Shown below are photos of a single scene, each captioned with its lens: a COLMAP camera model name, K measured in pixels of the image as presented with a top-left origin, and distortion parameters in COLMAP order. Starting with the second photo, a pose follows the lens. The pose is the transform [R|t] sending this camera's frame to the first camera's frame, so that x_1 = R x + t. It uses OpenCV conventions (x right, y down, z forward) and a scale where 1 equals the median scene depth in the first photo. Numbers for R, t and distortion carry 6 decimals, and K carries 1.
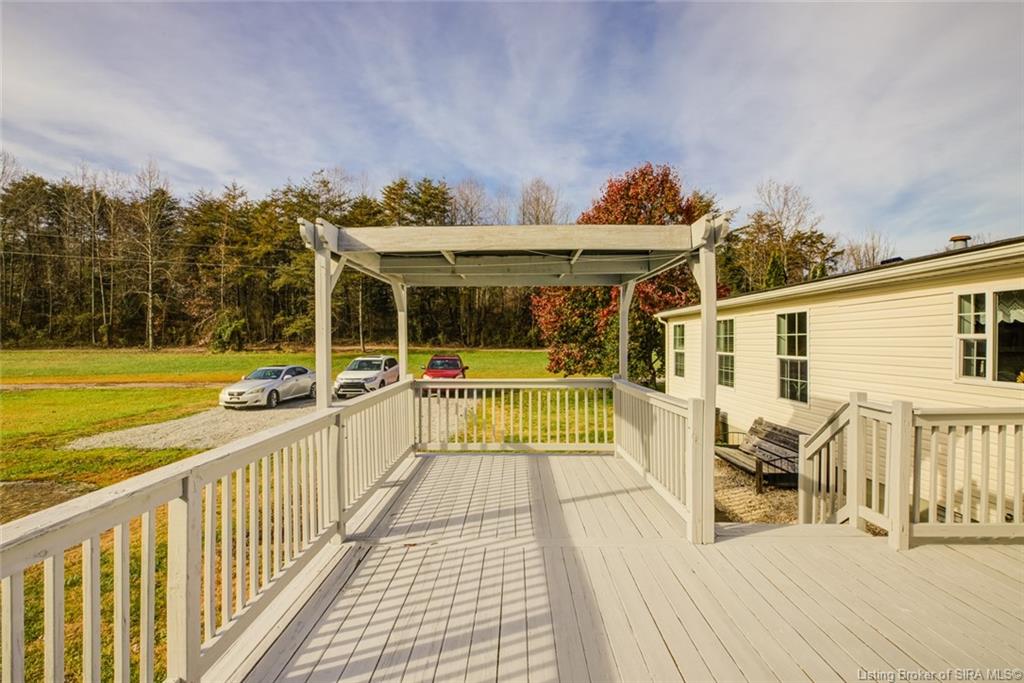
lens RADIAL K [[473.0, 0, 512.0], [0, 473.0, 341.5], [0, 0, 1]] dist [-0.000794, -0.000660]
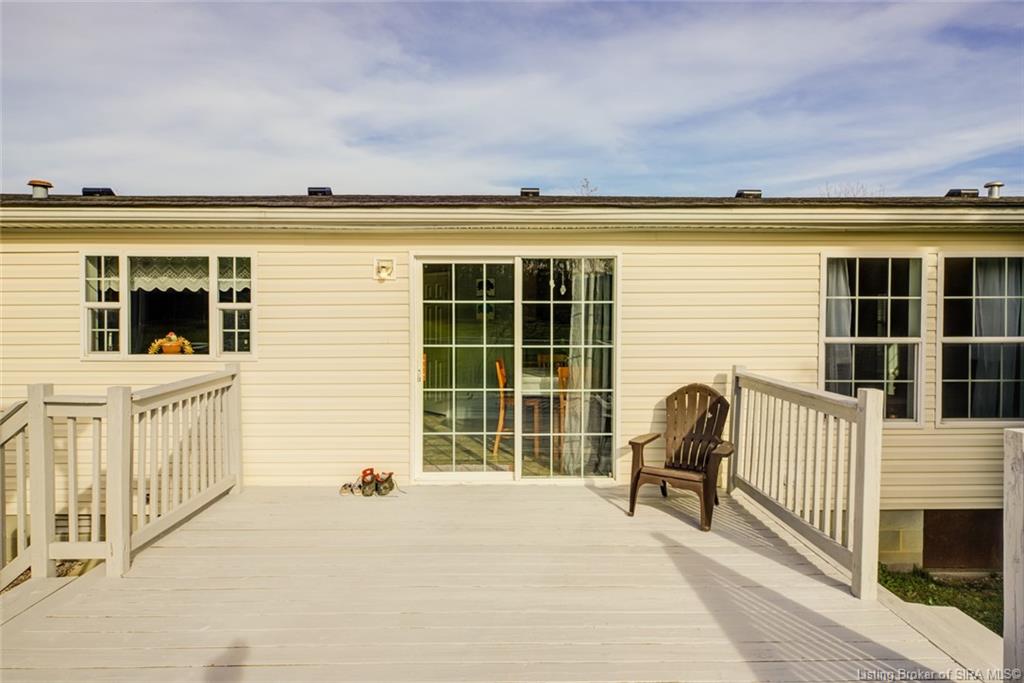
lens RADIAL K [[602.8, 0, 515.2], [0, 602.8, 324.7], [0, 0, 1]] dist [0.001637, 0.000230]
pose [[-0.024829, -0.025278, 0.999372, -0.109826], [0.003172, 0.999673, 0.025365, -0.000398], [-0.999687, 0.003800, -0.024741, 0.202341]]
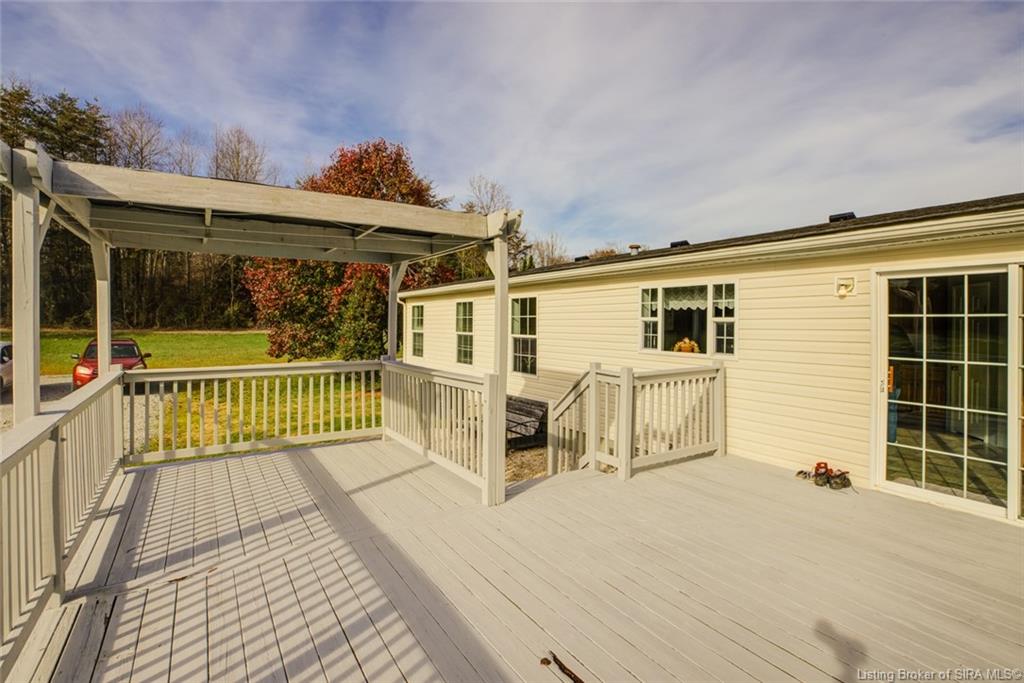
lens RADIAL K [[492.4, 0, 508.2], [0, 492.4, 322.3], [0, 0, 1]] dist [-0.000087, -0.000646]
pose [[0.840388, 0.003290, 0.541976, -0.115267], [-0.003701, 0.999993, -0.000331, 0.000361], [-0.541973, -0.001727, 0.840394, 0.009211]]
